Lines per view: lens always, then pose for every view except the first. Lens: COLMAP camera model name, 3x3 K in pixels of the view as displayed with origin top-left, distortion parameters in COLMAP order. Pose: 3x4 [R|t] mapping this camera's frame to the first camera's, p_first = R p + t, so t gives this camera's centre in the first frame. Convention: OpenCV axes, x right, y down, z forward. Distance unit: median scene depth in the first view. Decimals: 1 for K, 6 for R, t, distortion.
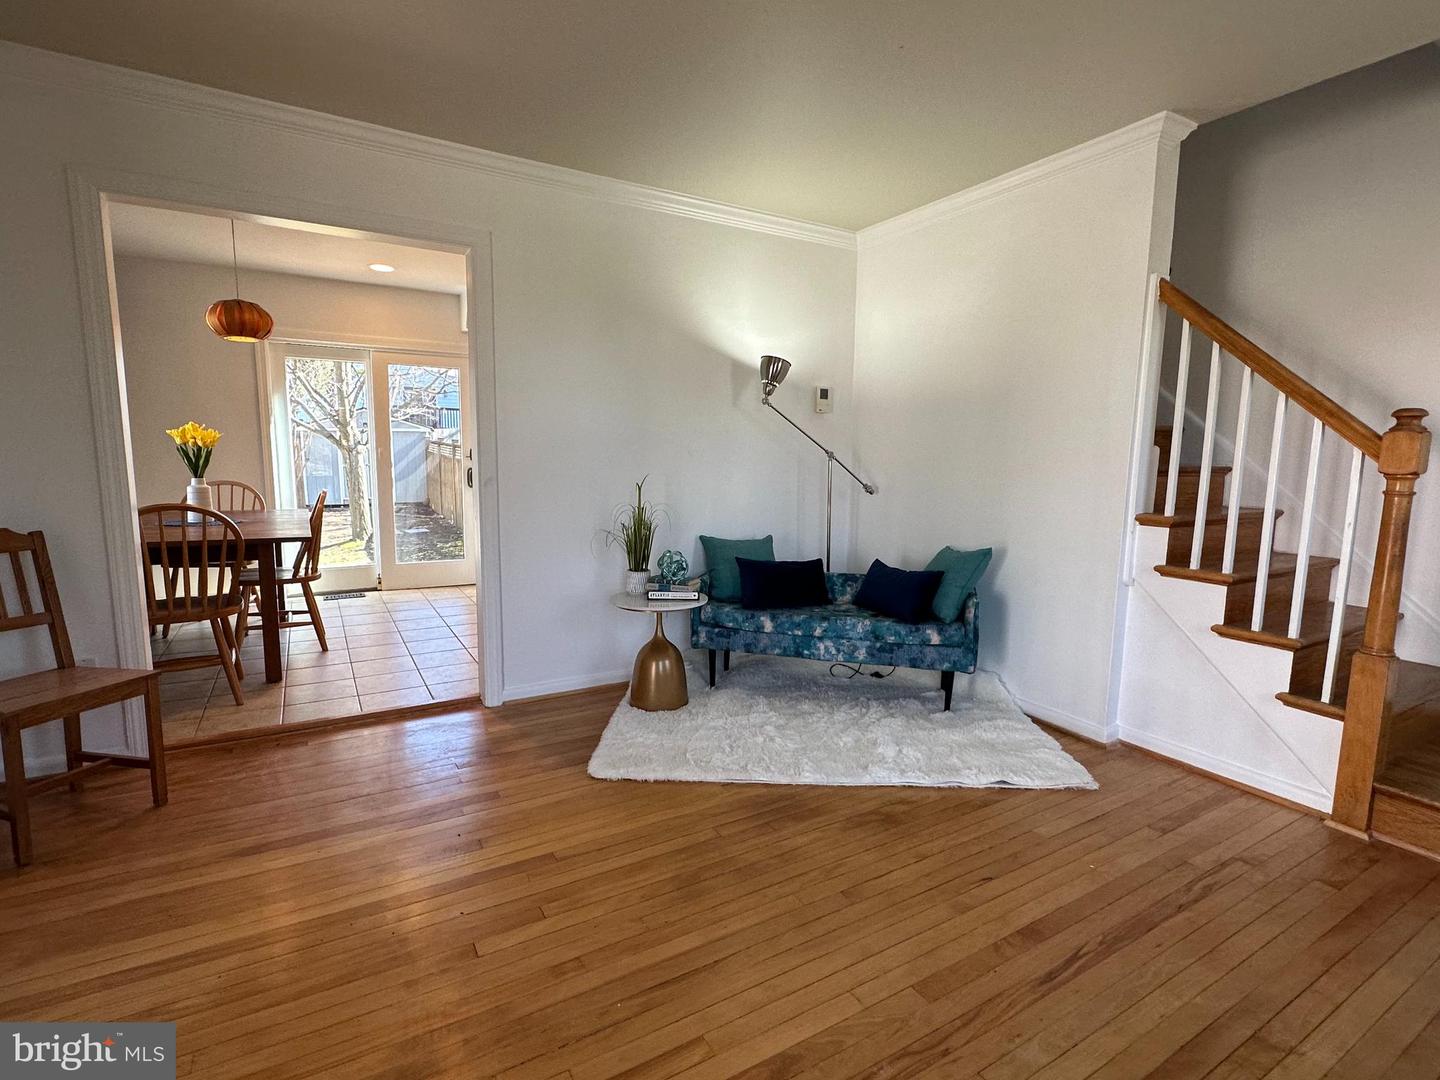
lens RADIAL K [[701.9, 0, 715.5], [0, 701.9, 539.2], [0, 0, 1]] dist [-0.000132, 0.000007]
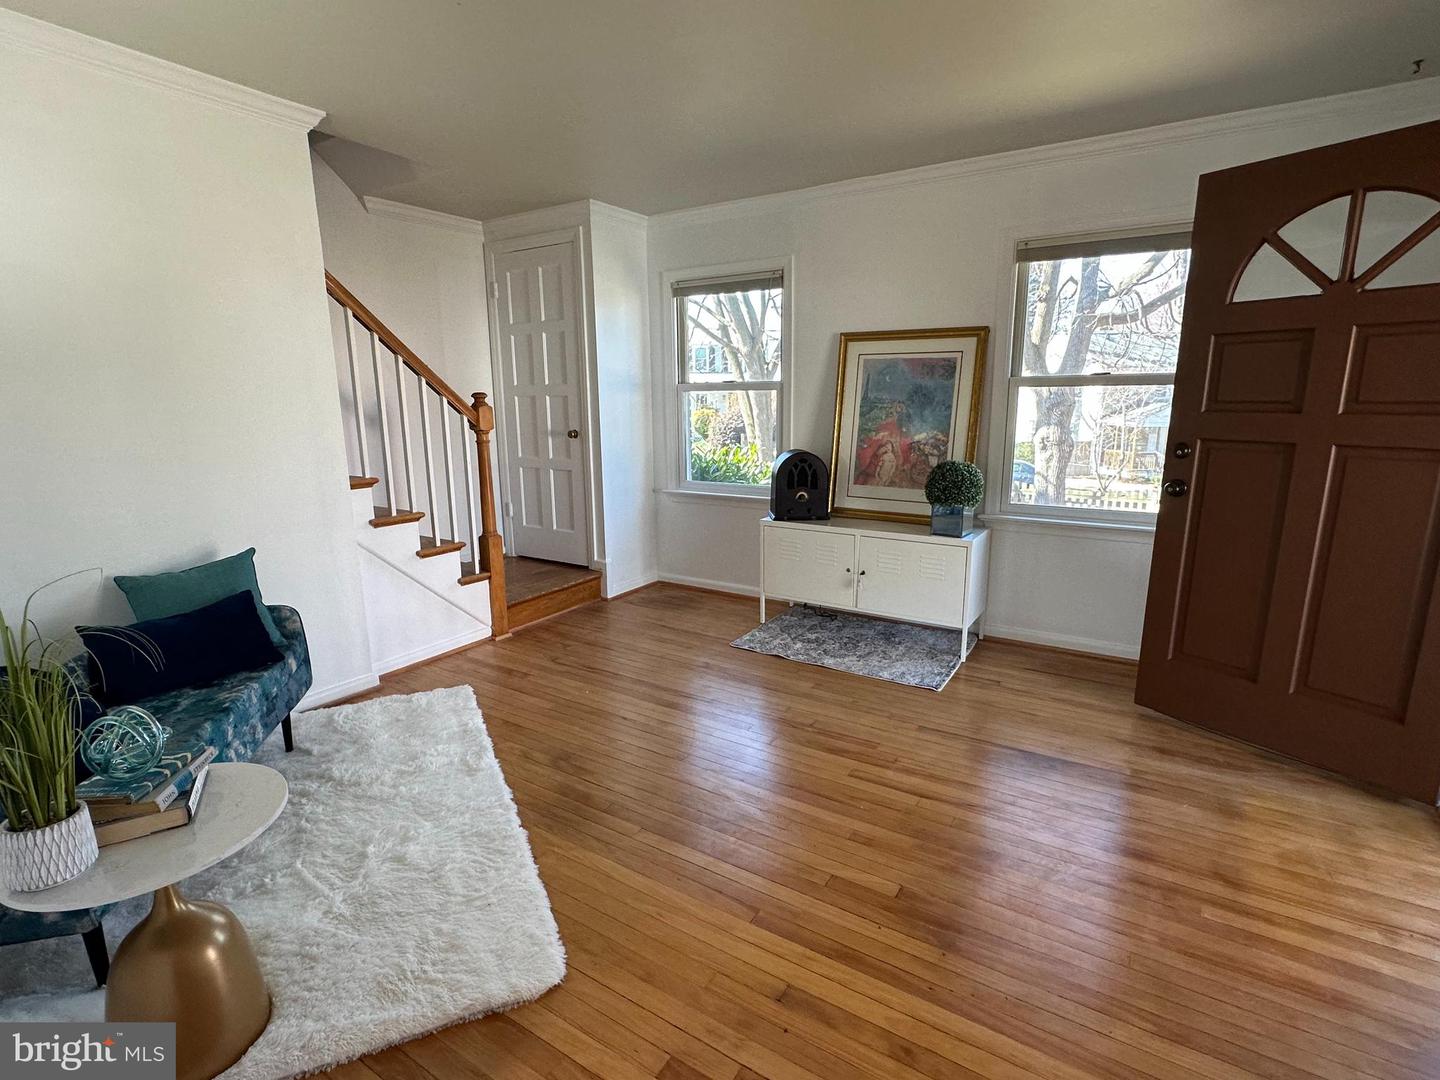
lens RADIAL K [[701.9, 0, 722.7], [0, 701.9, 547.5], [0, 0, 1]] dist [-0.000132, 0.000007]
pose [[-0.441171, -0.209778, 0.872560, -0.766705], [0.114750, 0.951128, 0.286685, -0.219615], [-0.890057, 0.226603, -0.395538, 1.088795]]
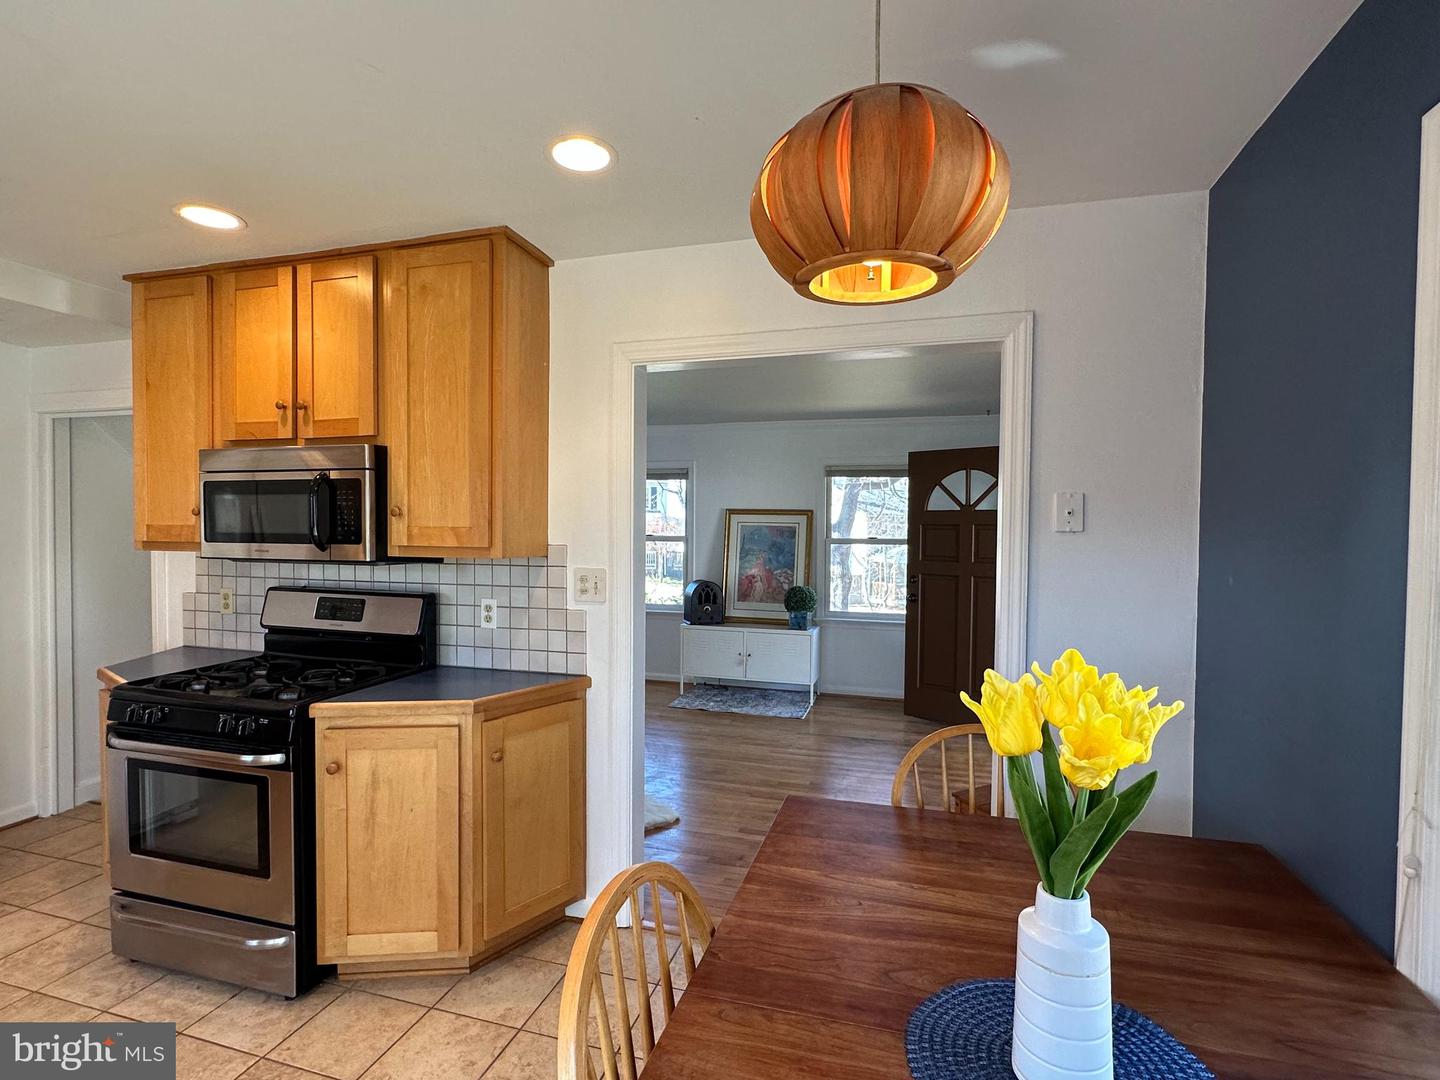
lens RADIAL K [[701.9, 0, 723.3], [0, 701.9, 543.8], [0, 0, 1]] dist [-0.000132, 0.000007]
pose [[-0.676124, -0.044756, 0.735427, -1.311600], [0.069309, 0.989864, 0.123961, -0.393345], [-0.733520, 0.134784, -0.666169, 1.878246]]
